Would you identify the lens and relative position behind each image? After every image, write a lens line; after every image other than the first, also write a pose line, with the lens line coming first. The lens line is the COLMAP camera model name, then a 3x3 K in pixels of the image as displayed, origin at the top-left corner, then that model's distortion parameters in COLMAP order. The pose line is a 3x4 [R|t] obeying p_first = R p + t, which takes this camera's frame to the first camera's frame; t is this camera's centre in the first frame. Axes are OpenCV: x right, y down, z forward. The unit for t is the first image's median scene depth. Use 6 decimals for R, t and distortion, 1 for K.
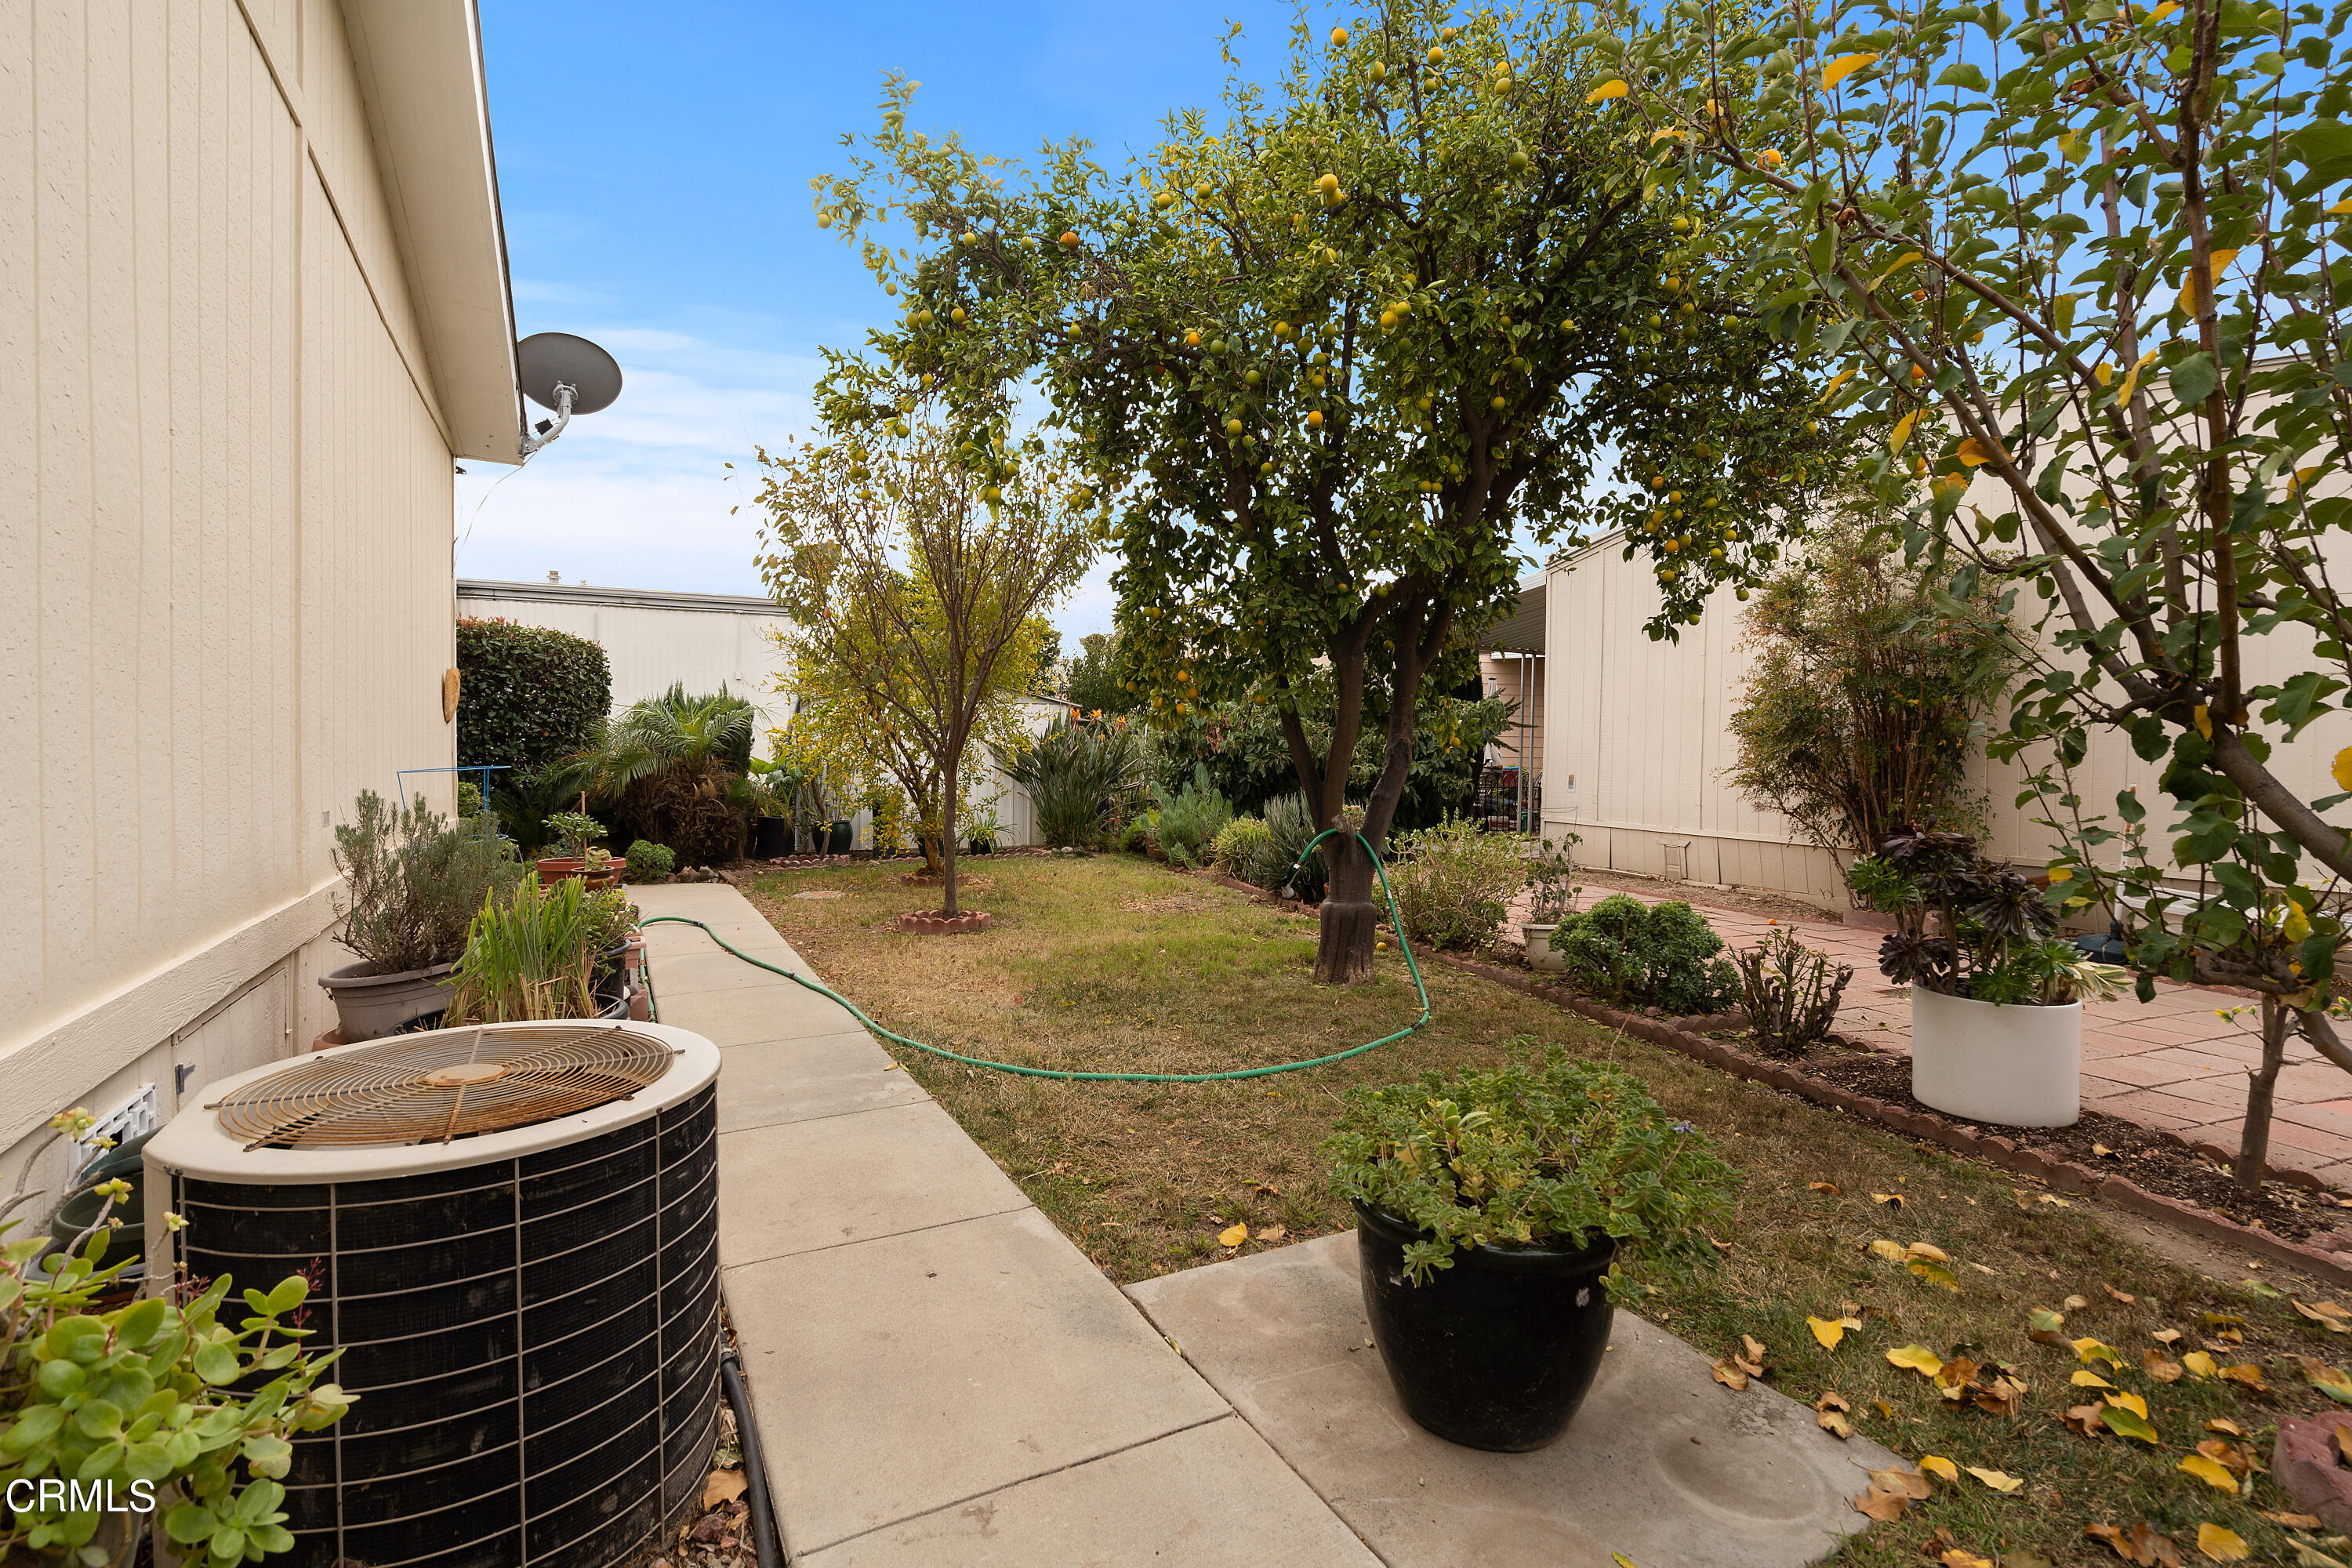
lens RADIAL K [[1068.5, 0, 1177.0], [0, 1068.5, 778.3], [0, 0, 1]] dist [-0.009265, 0.003717]
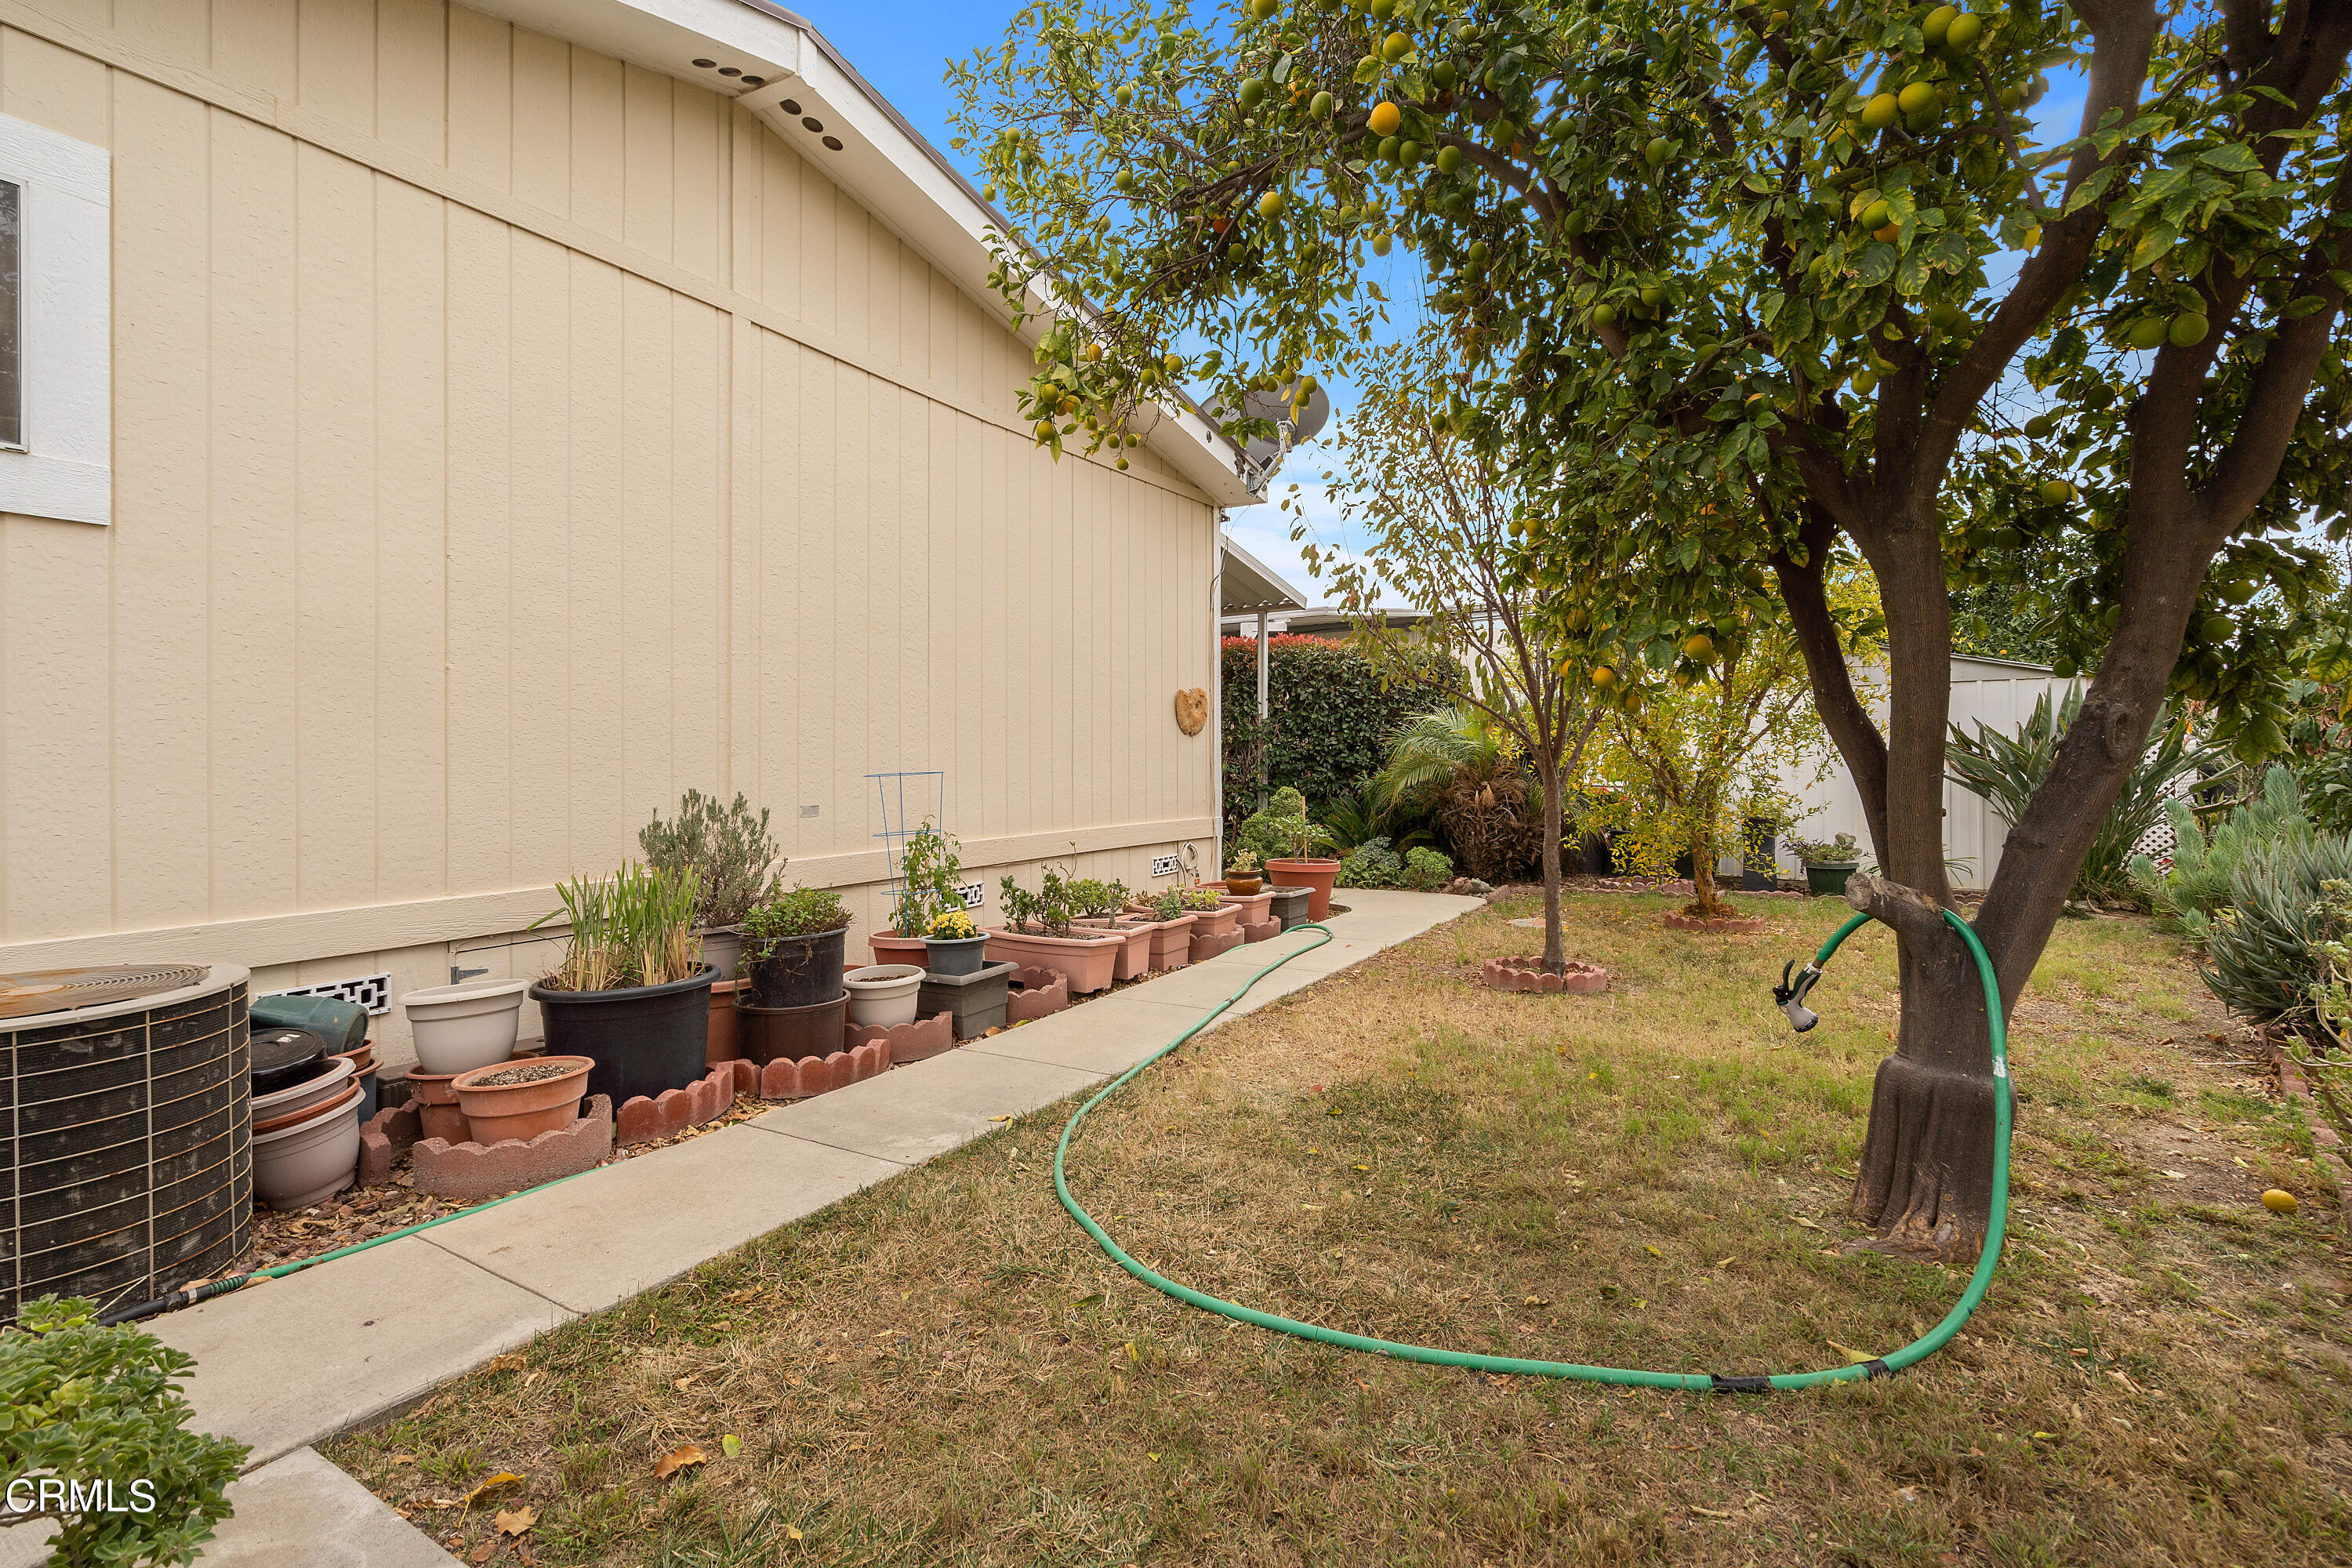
lens RADIAL K [[1068.5, 0, 1183.2], [0, 1068.5, 770.6], [0, 0, 1]] dist [-0.009265, 0.003717]
pose [[0.508014, 0.002161, -0.861346, 0.394141], [-0.013352, 0.999896, -0.005367, -0.009369], [0.861245, 0.014227, 0.507991, 0.474187]]
